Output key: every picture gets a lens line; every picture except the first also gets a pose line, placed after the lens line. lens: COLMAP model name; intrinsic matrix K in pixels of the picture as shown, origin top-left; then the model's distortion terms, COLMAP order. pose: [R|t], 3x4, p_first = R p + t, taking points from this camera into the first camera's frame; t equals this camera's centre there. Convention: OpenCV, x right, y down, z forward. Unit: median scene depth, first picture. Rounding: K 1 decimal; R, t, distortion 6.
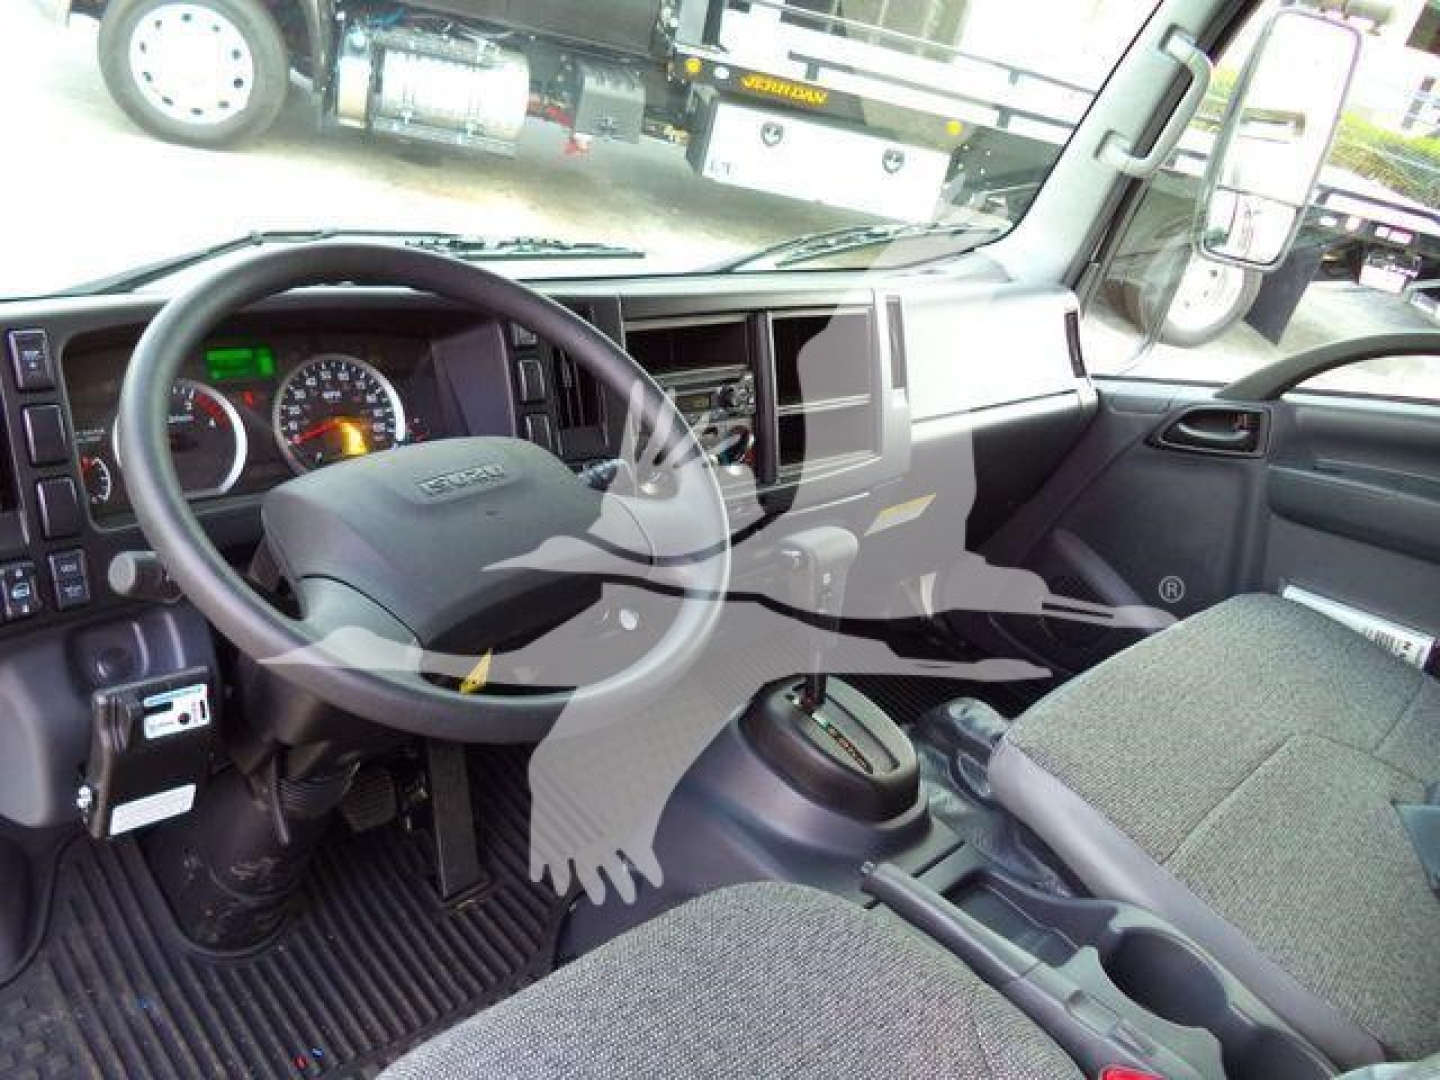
lens RADIAL K [[1181.4, 0, 730.3], [0, 1181.4, 542.6], [0, 0, 1]] dist [-0.038981, 0.005045]
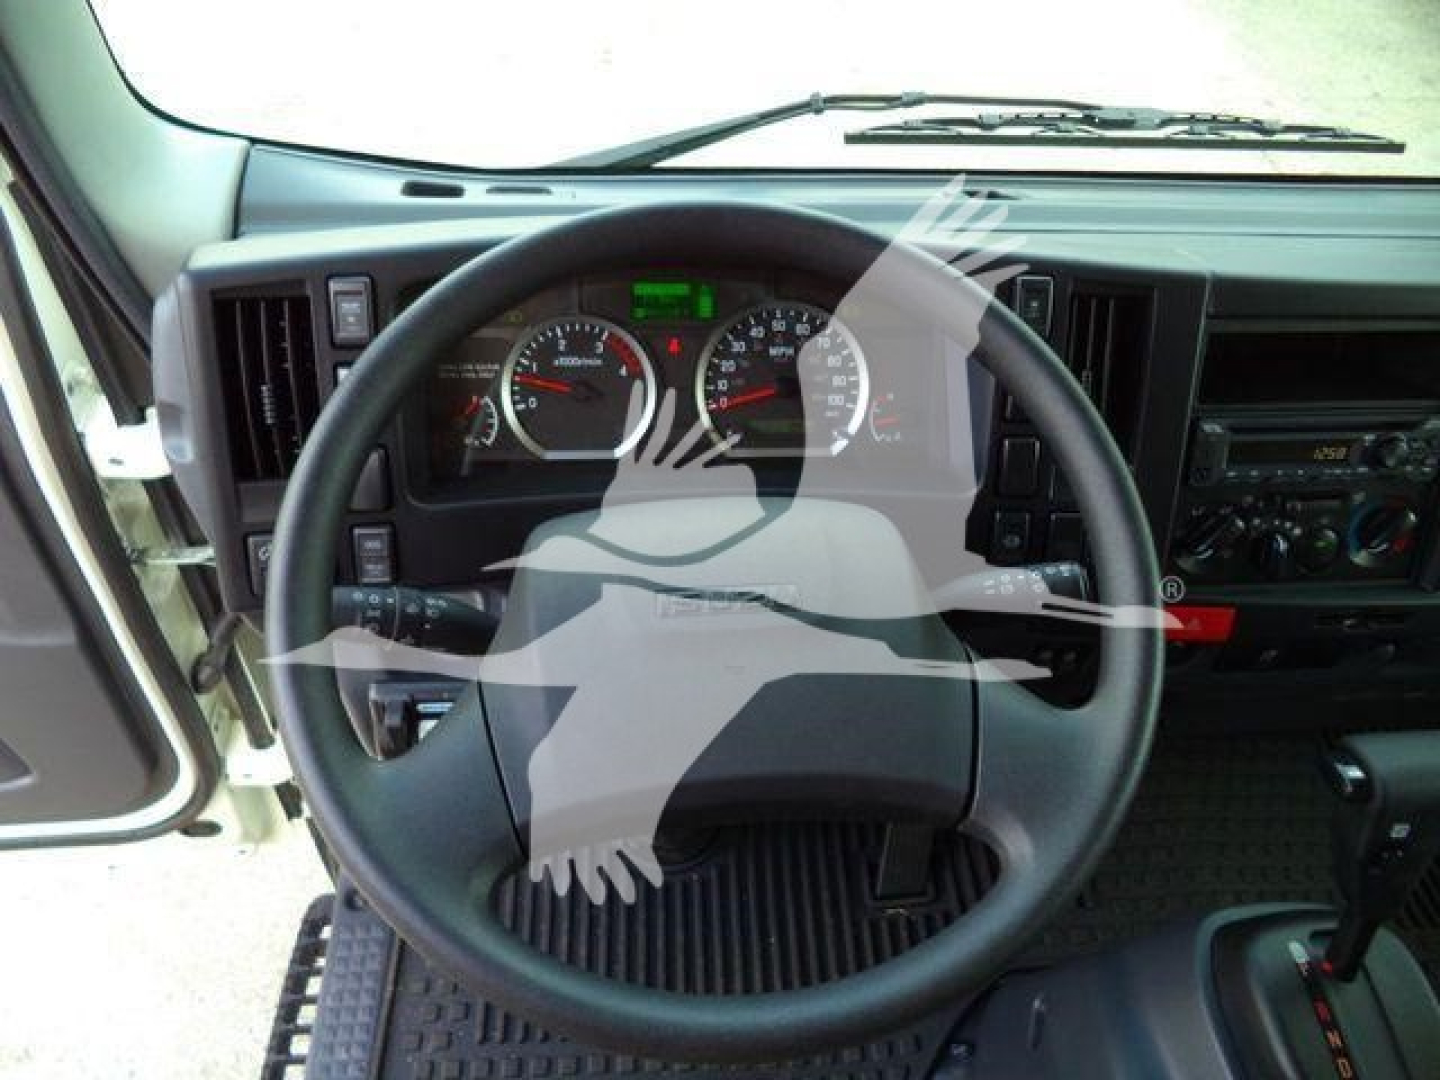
lens RADIAL K [[1181.4, 0, 712.7], [0, 1181.4, 537.1], [0, 0, 1]] dist [-0.038981, 0.005045]
pose [[0.747276, 0.310512, -0.587504, 0.122960], [-0.182241, 0.945977, 0.268172, -0.205294], [0.639036, -0.093331, 0.763494, 0.349978]]
